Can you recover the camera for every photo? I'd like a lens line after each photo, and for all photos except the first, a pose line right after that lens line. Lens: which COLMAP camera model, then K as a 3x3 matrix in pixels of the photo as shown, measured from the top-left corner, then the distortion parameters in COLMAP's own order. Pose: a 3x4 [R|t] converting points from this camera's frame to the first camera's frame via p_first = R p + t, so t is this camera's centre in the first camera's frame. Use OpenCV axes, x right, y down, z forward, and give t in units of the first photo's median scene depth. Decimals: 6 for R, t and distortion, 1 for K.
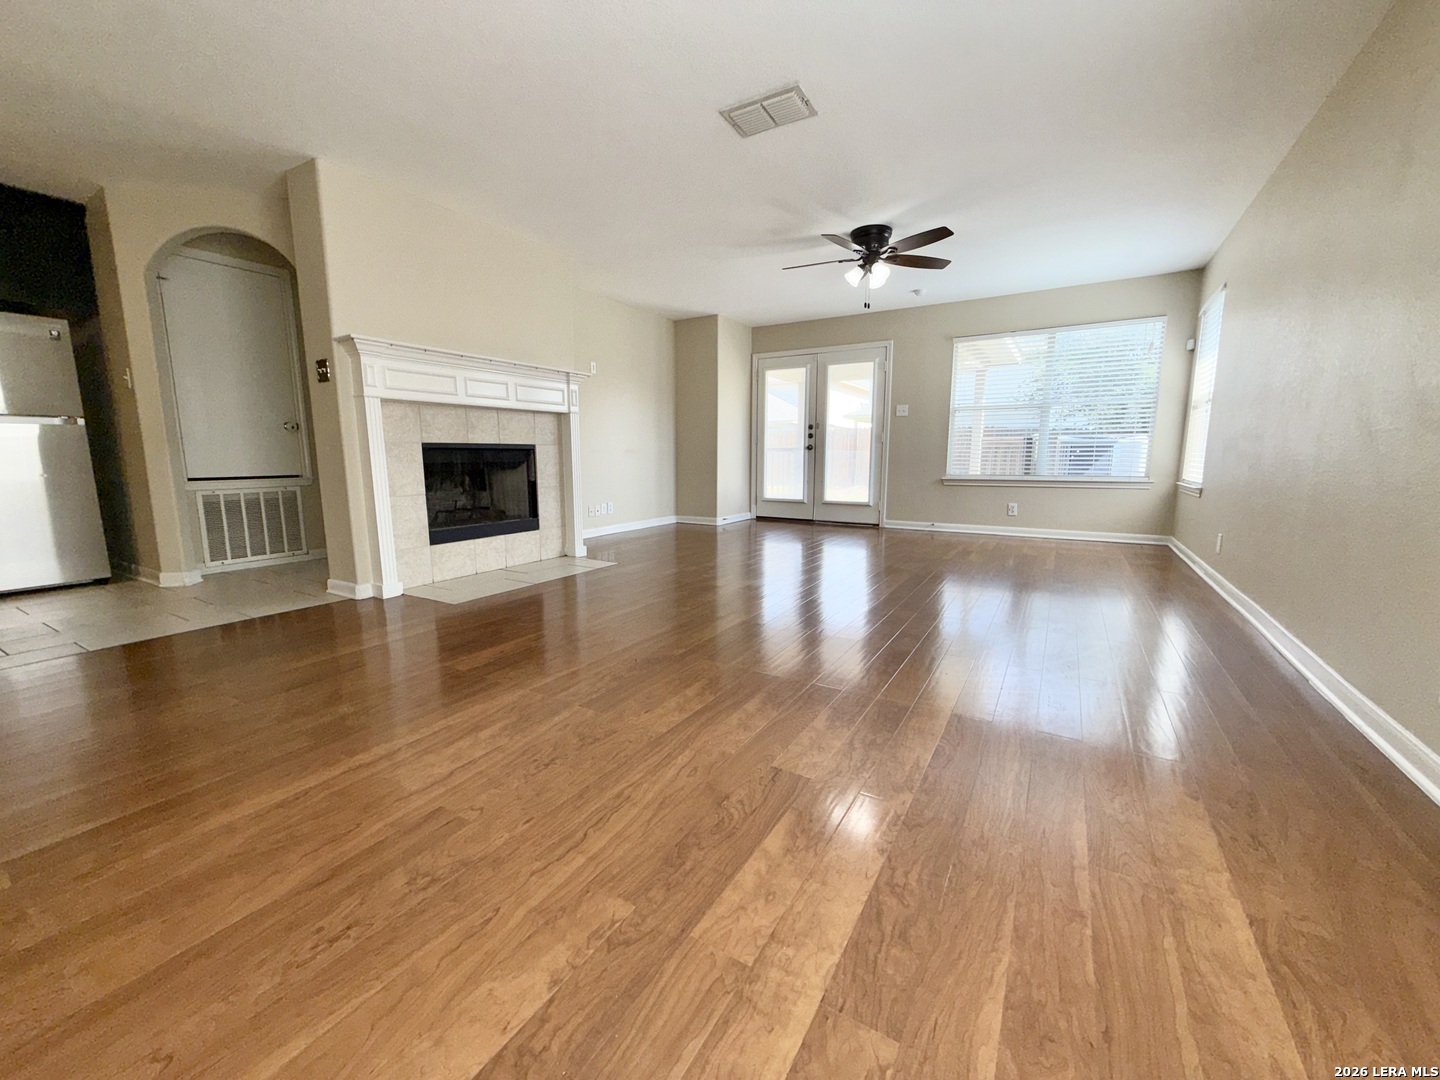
lens RADIAL K [[574.7, 0, 719.0], [0, 574.7, 538.3], [0, 0, 1]] dist [0.001583, 0.000025]
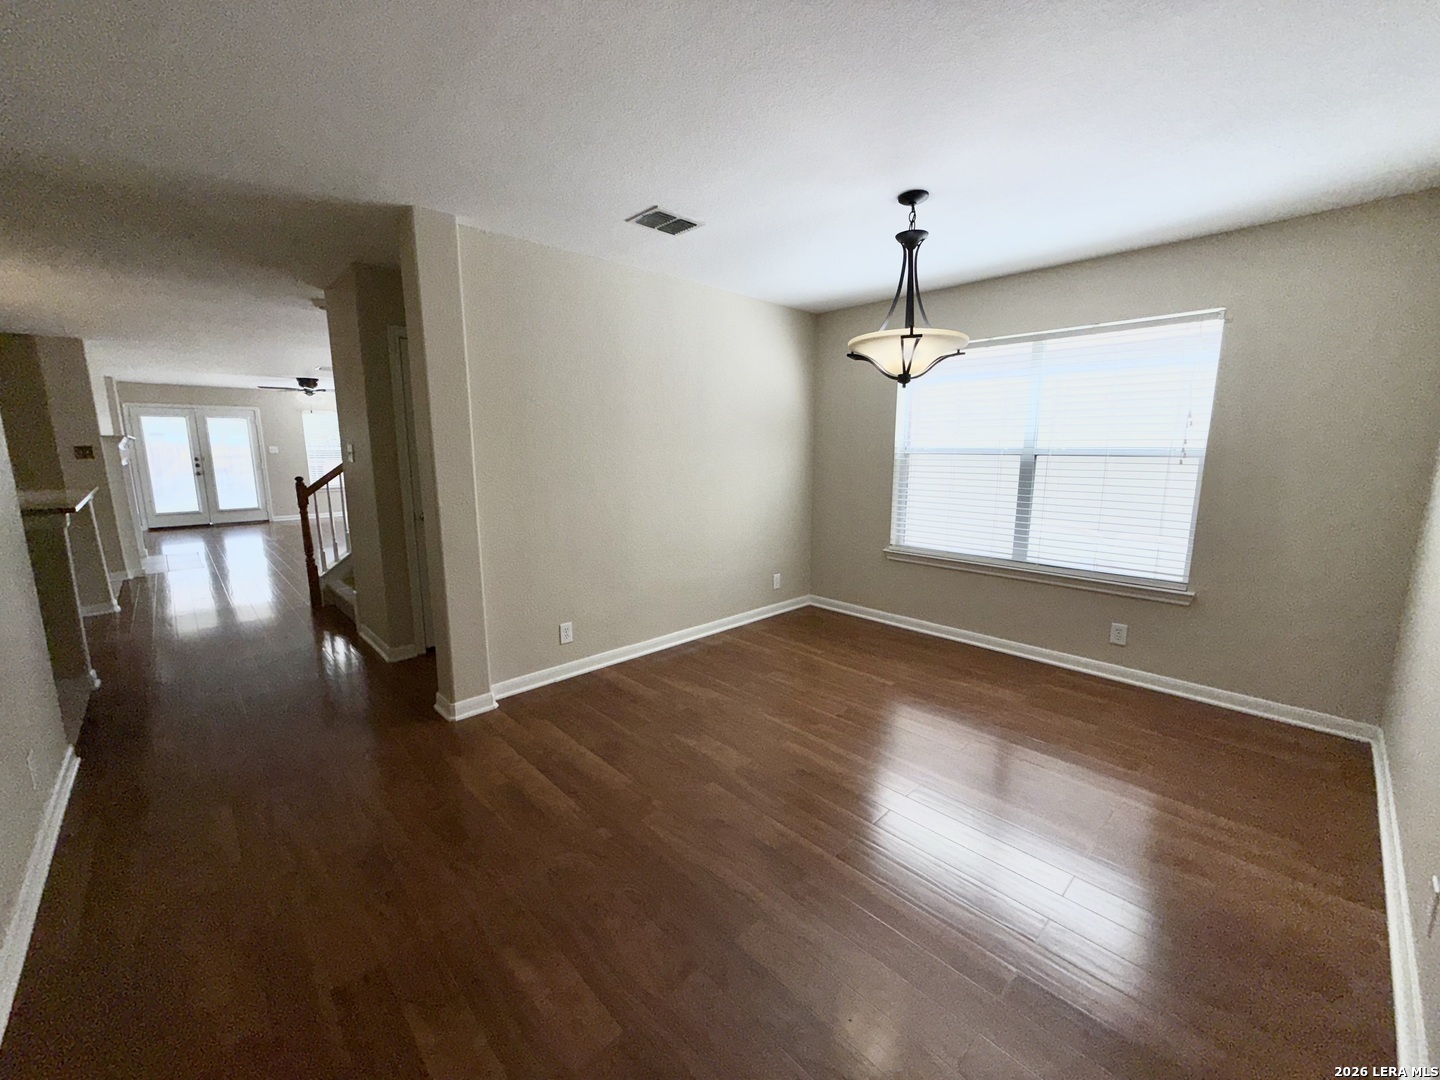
lens RADIAL K [[574.7, 0, 720.4], [0, 574.7, 541.2], [0, 0, 1]] dist [0.001583, 0.000025]
pose [[0.274039, -0.158389, 0.948586, -0.867402], [0.143408, 0.982047, 0.122547, 0.017256], [-0.950966, 0.102452, 0.291833, -0.627381]]
